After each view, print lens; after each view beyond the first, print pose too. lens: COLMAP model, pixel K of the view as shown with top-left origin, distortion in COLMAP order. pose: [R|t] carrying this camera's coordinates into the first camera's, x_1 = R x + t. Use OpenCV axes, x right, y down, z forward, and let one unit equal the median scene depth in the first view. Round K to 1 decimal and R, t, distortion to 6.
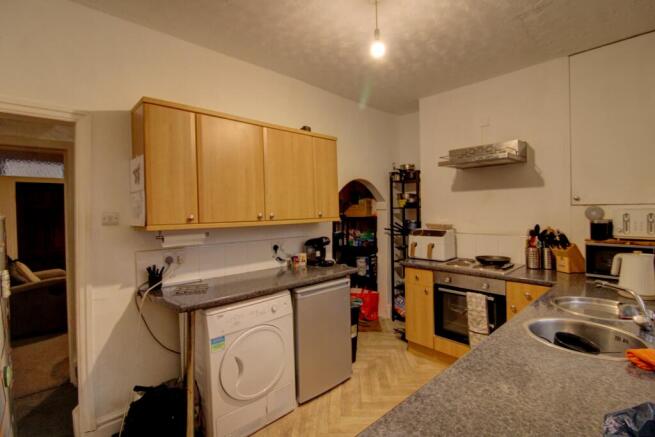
lens RADIAL K [[308.7, 0, 329.9], [0, 308.7, 211.9], [0, 0, 1]] dist [0.000939, -0.000684]
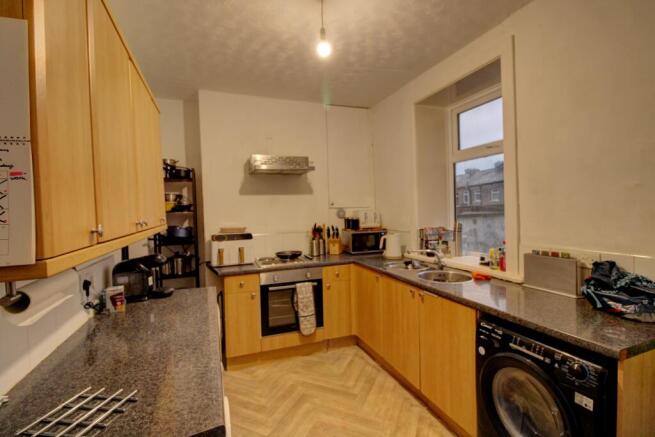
lens RADIAL K [[308.7, 0, 329.9], [0, 308.7, 211.9], [0, 0, 1]] dist [0.000939, -0.000684]
pose [[0.378687, -0.004276, 0.925515, -0.540065], [0.024472, 0.999686, -0.005395, 0.003755], [-0.925201, 0.024693, 0.378672, 0.437184]]
